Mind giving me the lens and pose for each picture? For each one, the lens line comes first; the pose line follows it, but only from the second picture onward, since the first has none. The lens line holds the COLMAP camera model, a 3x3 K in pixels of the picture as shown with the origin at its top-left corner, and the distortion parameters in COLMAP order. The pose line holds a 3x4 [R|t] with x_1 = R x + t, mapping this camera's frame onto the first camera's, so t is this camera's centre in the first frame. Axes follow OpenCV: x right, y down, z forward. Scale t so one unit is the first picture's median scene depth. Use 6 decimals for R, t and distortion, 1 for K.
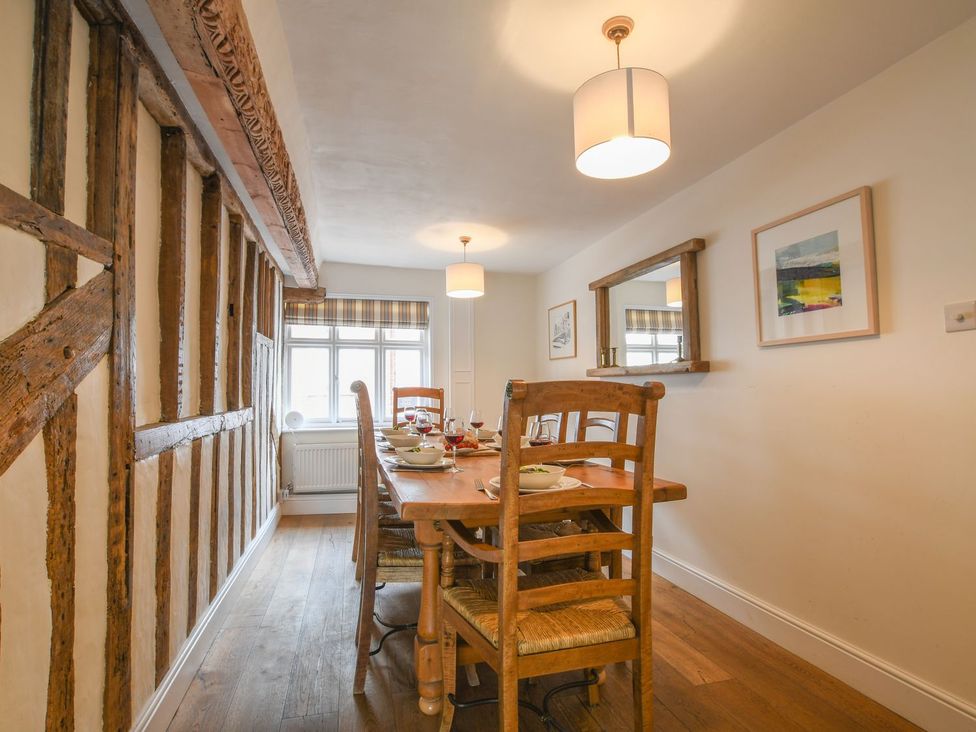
lens RADIAL K [[511.5, 0, 478.5], [0, 511.5, 365.9], [0, 0, 1]] dist [-0.036019, 0.003336]
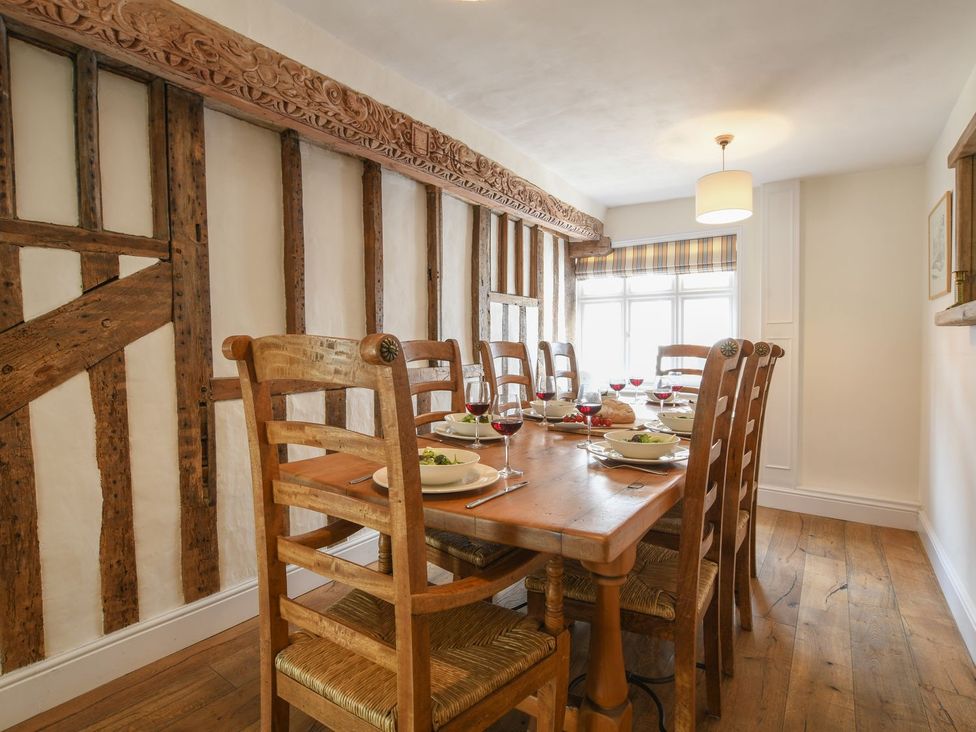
lens RADIAL K [[511.5, 0, 478.5], [0, 511.5, 365.9], [0, 0, 1]] dist [-0.036019, 0.003336]
pose [[0.639445, 0.032554, -0.768147, 0.256297], [0.031829, 0.997126, 0.068754, 0.008039], [0.768178, -0.068414, 0.636571, 0.217950]]
